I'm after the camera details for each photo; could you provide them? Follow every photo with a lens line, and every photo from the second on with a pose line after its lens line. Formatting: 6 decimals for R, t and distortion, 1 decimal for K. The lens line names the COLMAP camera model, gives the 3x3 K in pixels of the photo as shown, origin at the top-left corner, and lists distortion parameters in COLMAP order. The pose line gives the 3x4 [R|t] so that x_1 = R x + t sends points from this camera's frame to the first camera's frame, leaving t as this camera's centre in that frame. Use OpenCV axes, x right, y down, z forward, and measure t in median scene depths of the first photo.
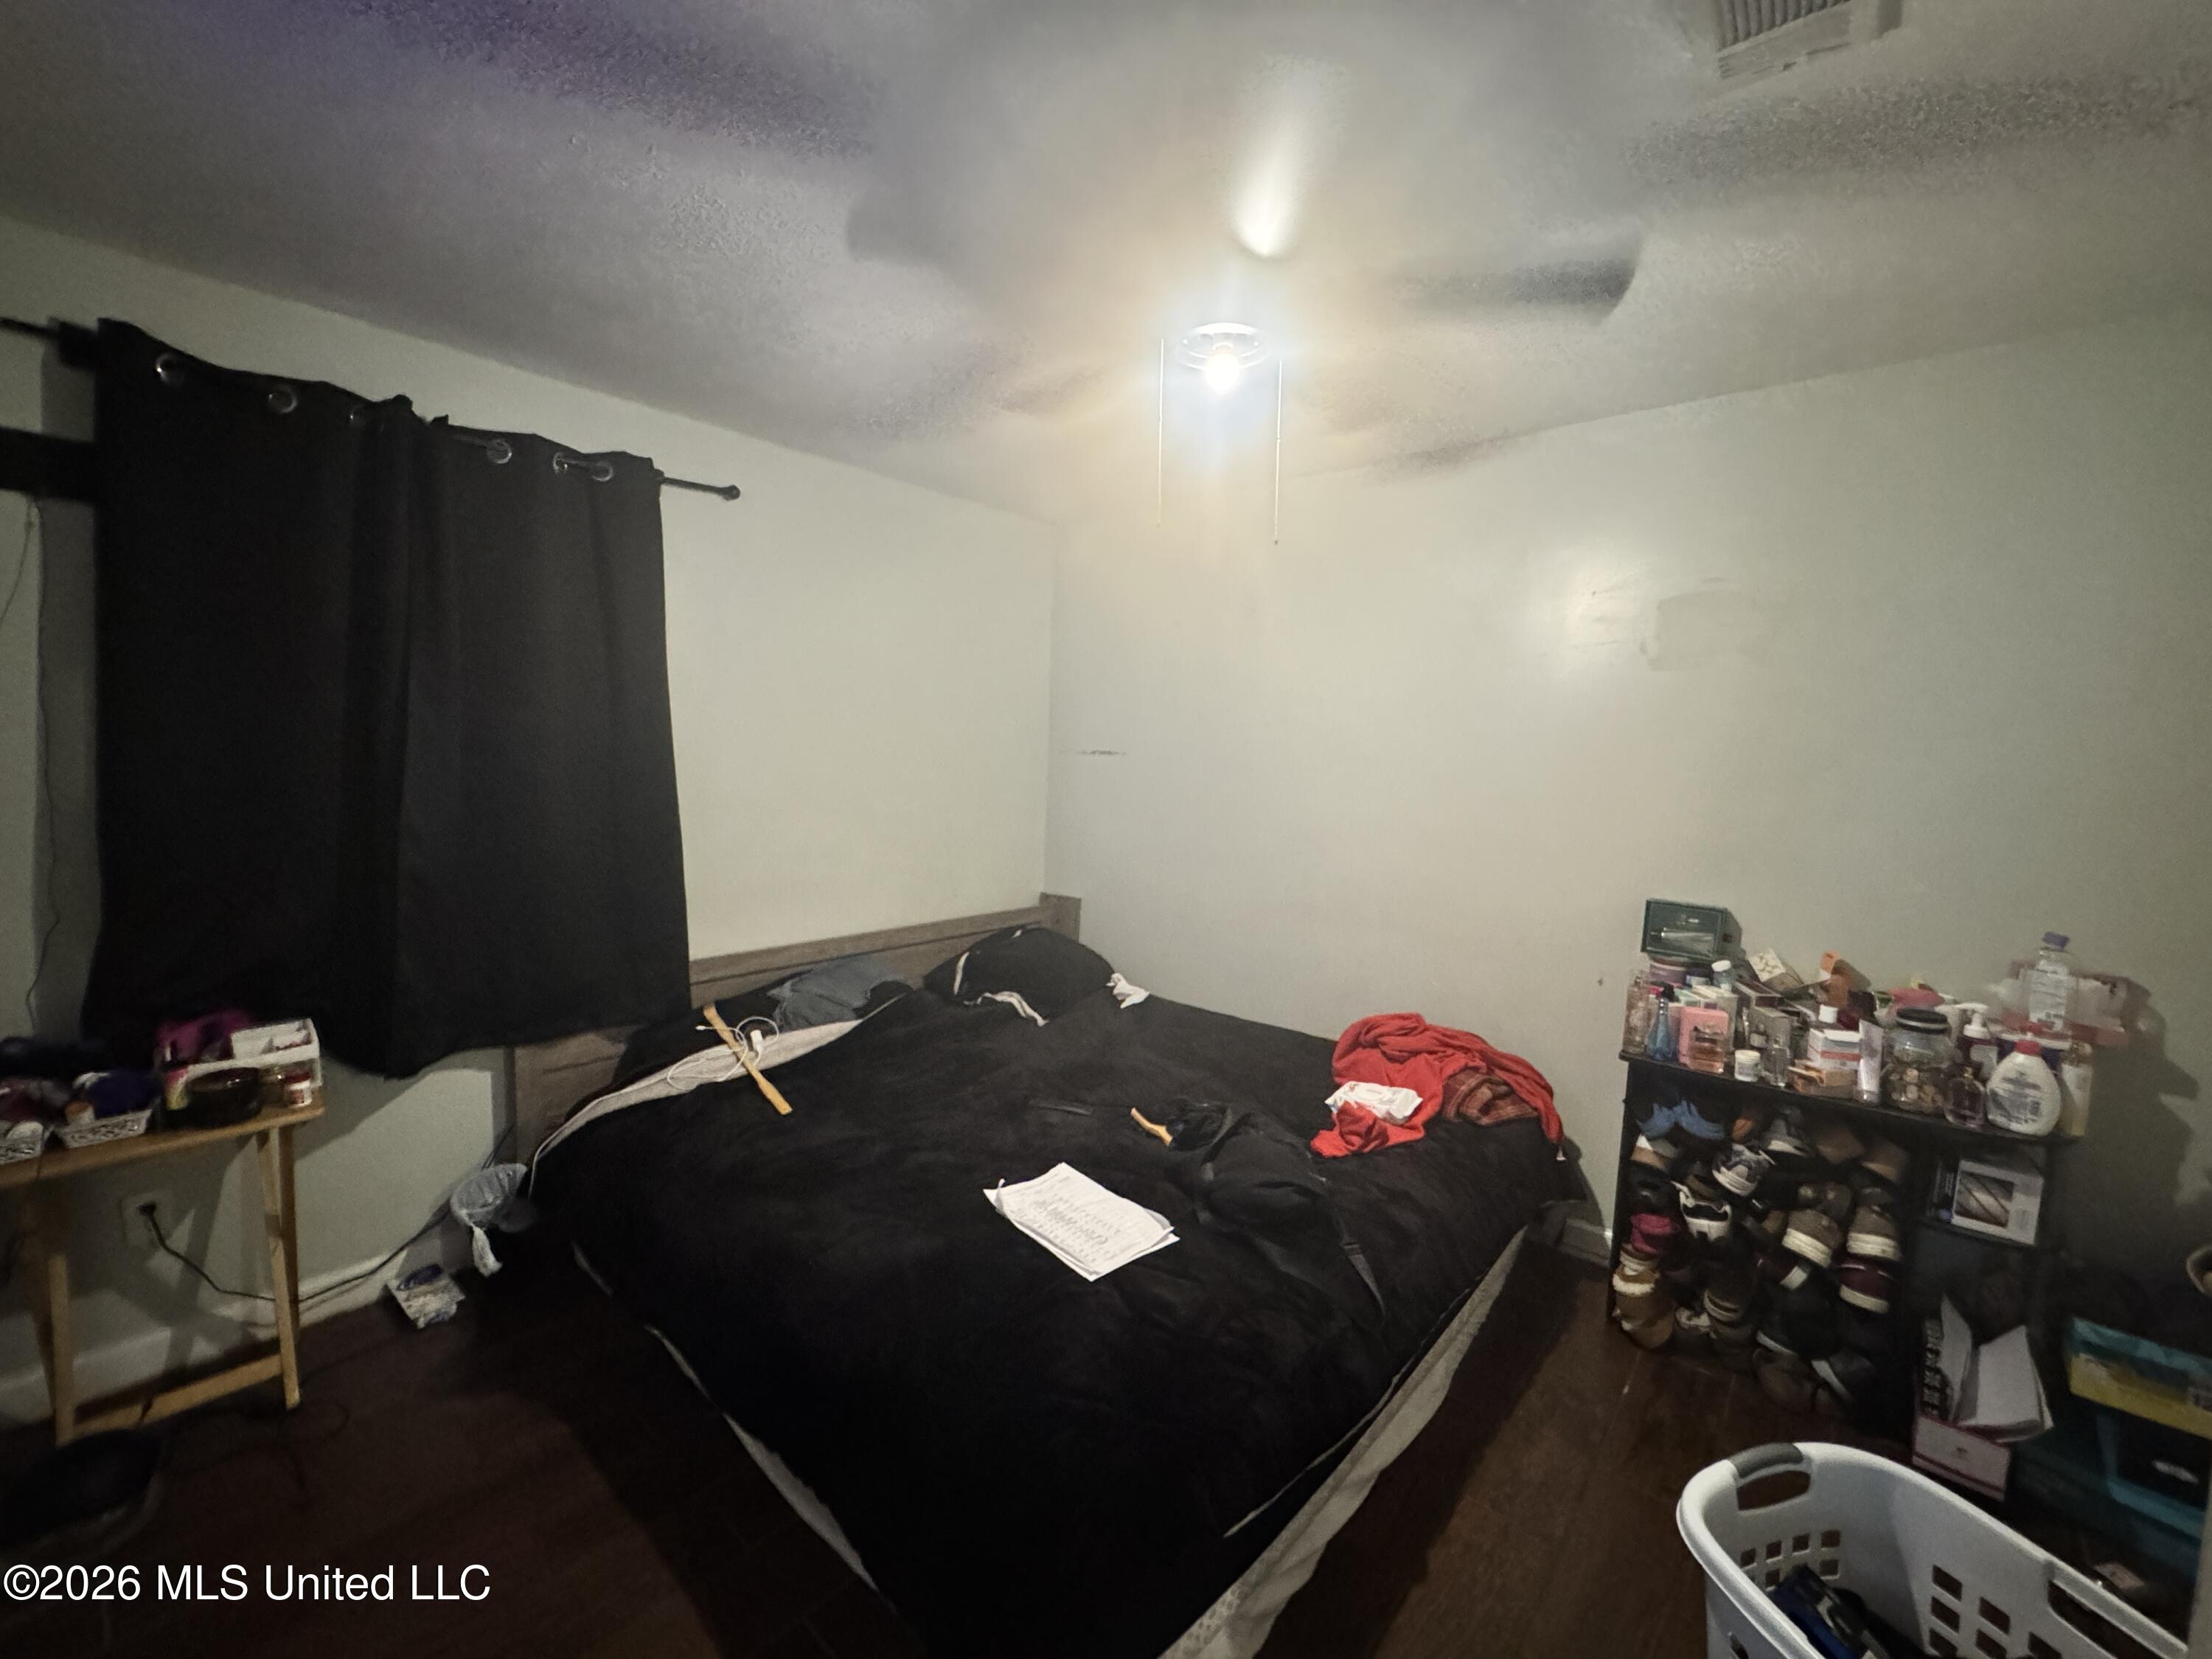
lens RADIAL K [[889.9, 0, 1110.8], [0, 889.9, 817.6], [0, 0, 1]] dist [0.001214, 0.000156]
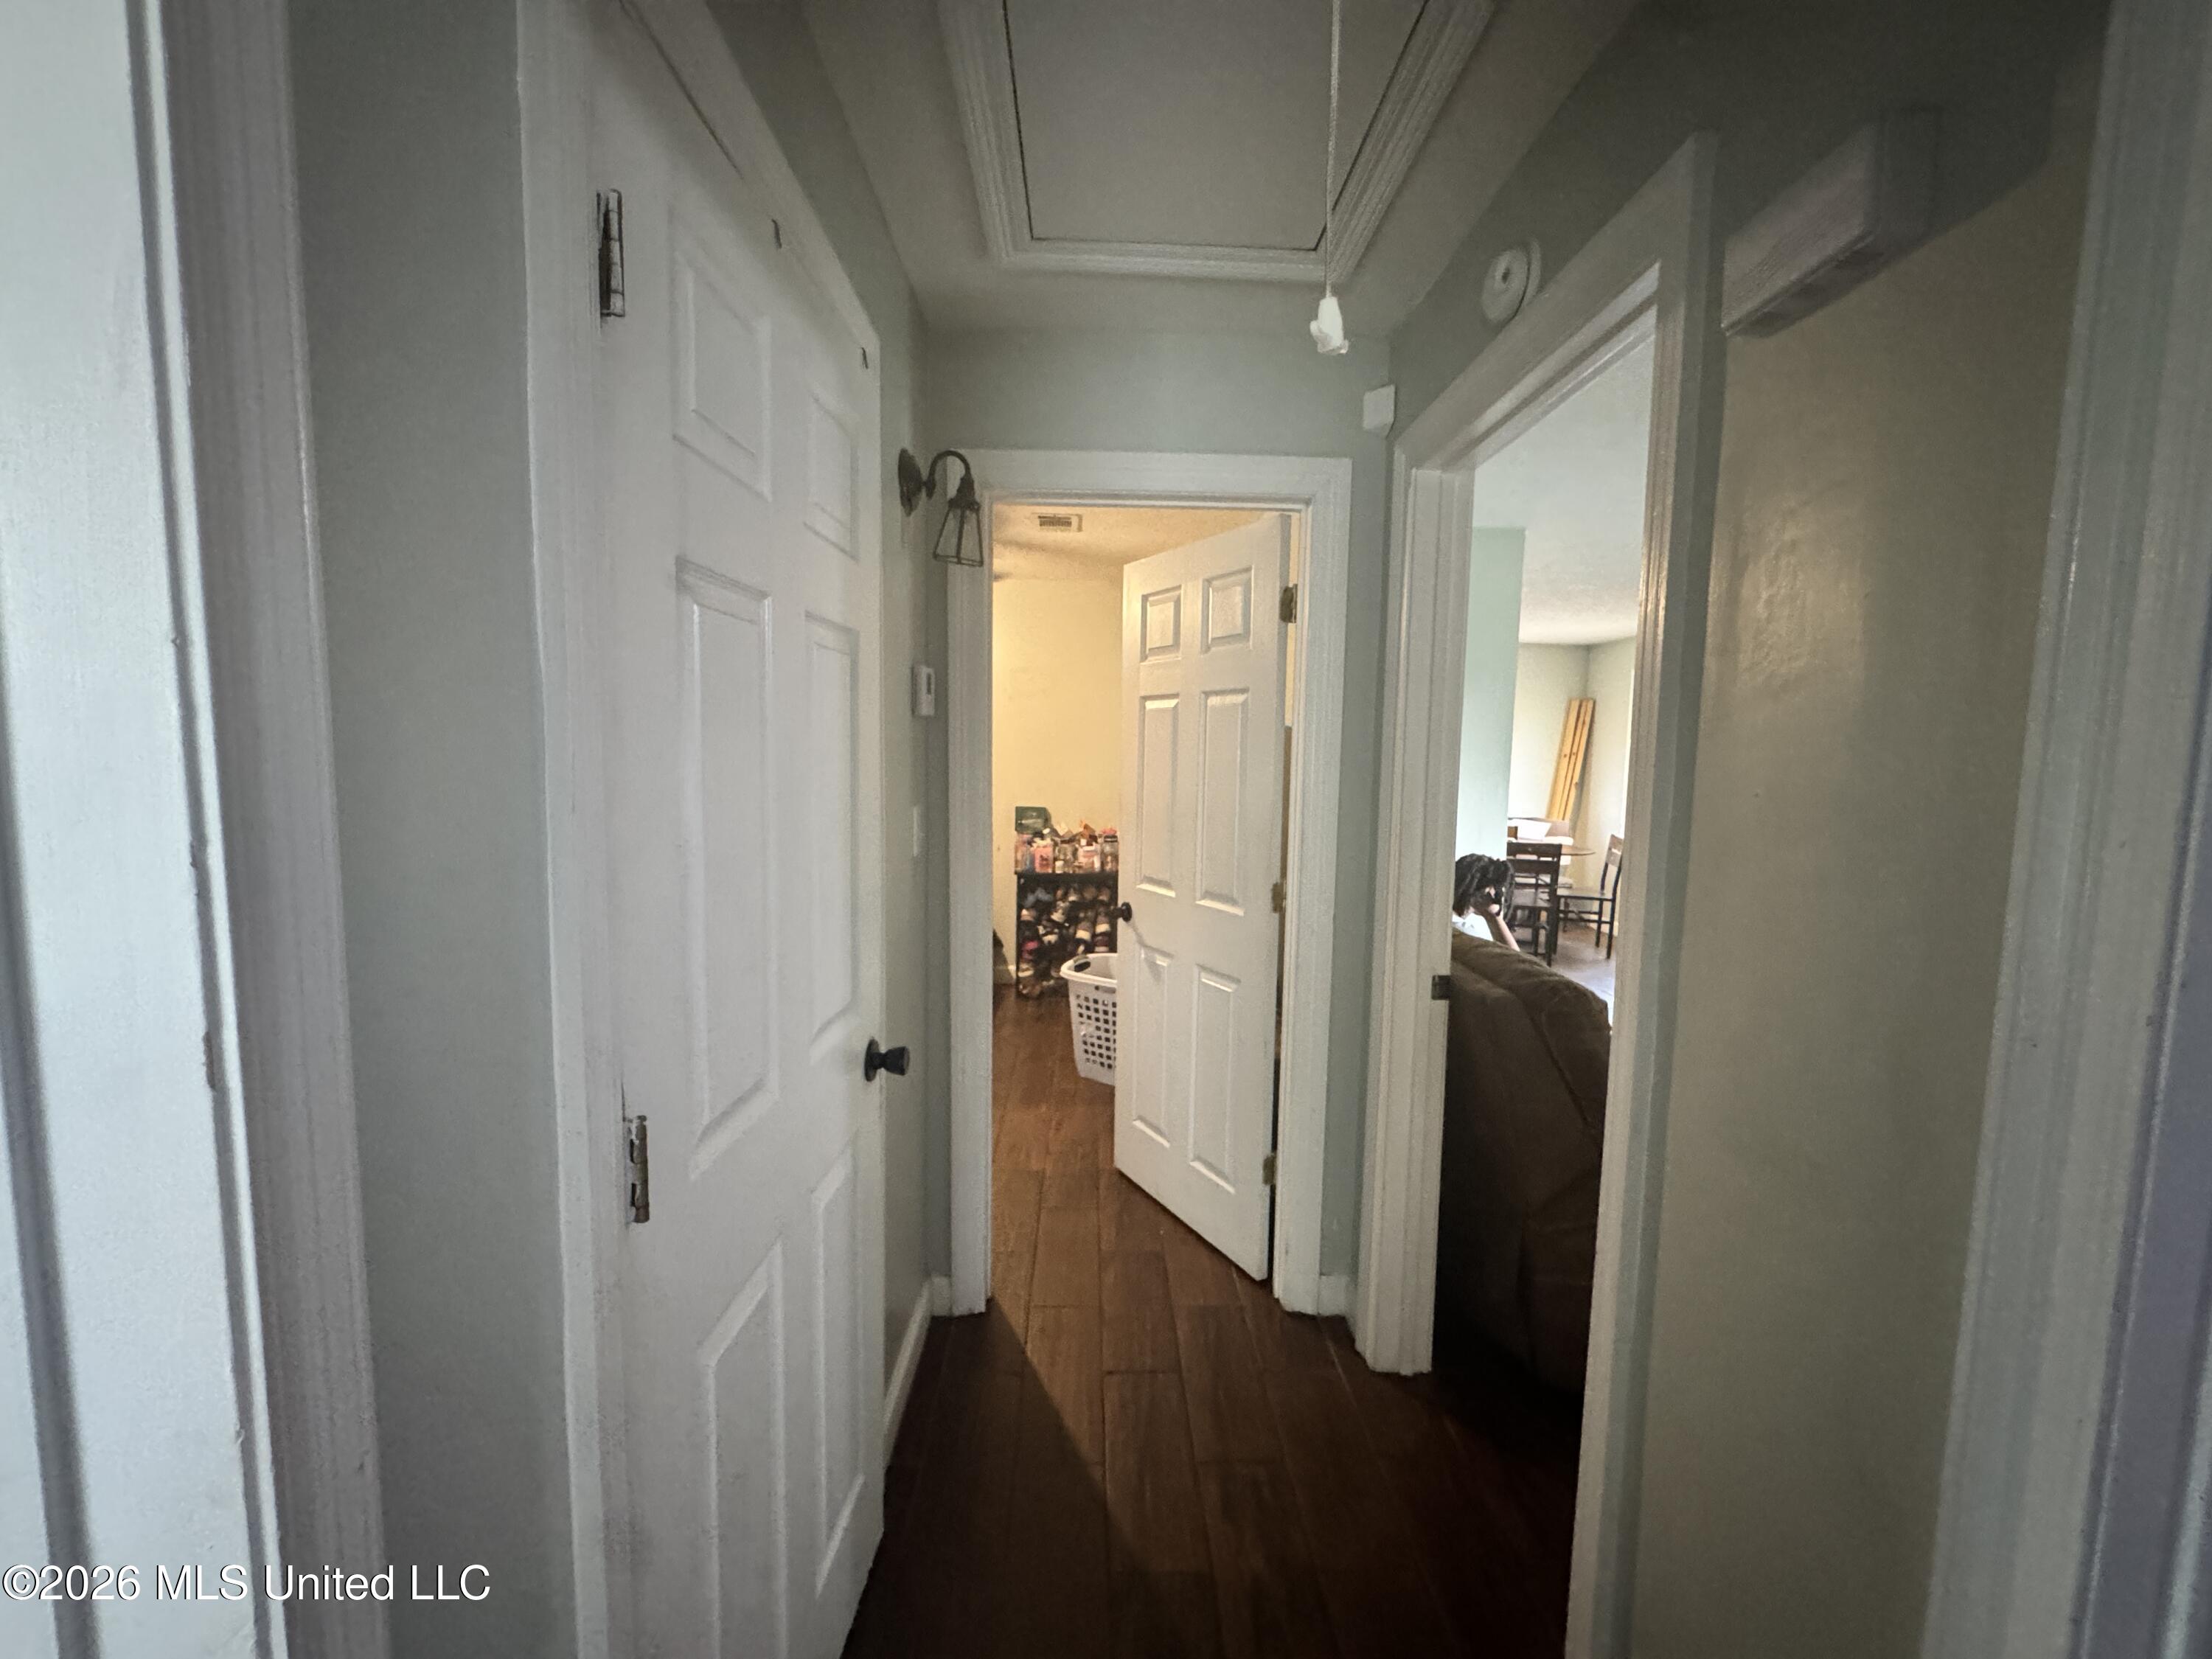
lens RADIAL K [[889.9, 0, 1106.1], [0, 889.9, 831.5], [0, 0, 1]] dist [0.001214, 0.000156]
pose [[0.748120, -0.088659, 0.657614, -0.755873], [0.067169, 0.996062, 0.057874, 0.047676], [-0.660155, 0.000875, 0.751129, -0.881931]]
